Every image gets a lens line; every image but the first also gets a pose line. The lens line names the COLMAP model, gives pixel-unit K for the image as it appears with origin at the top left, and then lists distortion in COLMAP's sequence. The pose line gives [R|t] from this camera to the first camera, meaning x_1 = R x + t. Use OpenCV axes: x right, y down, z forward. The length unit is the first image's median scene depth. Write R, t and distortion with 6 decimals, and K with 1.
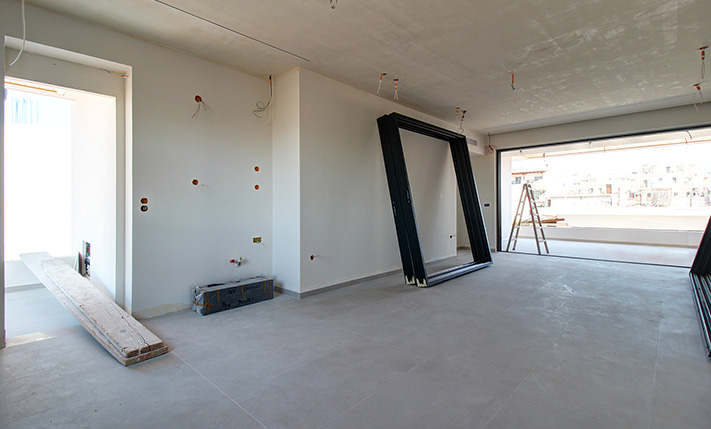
lens RADIAL K [[347.3, 0, 359.3], [0, 347.3, 202.9], [0, 0, 1]] dist [-0.000901, -0.000325]
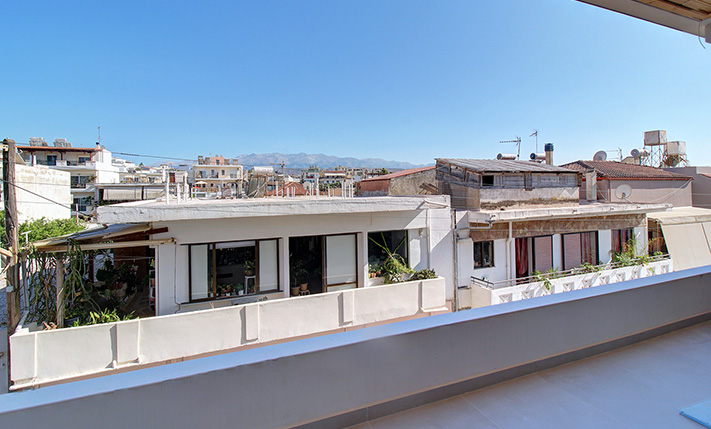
lens RADIAL K [[347.3, 0, 359.3], [0, 347.3, 202.9], [0, 0, 1]] dist [-0.000901, -0.000325]
pose [[0.407838, -0.027701, 0.912634, 0.084152], [0.002676, 0.999572, 0.029145, 0.000014], [-0.913050, -0.009444, 0.407738, 0.177425]]
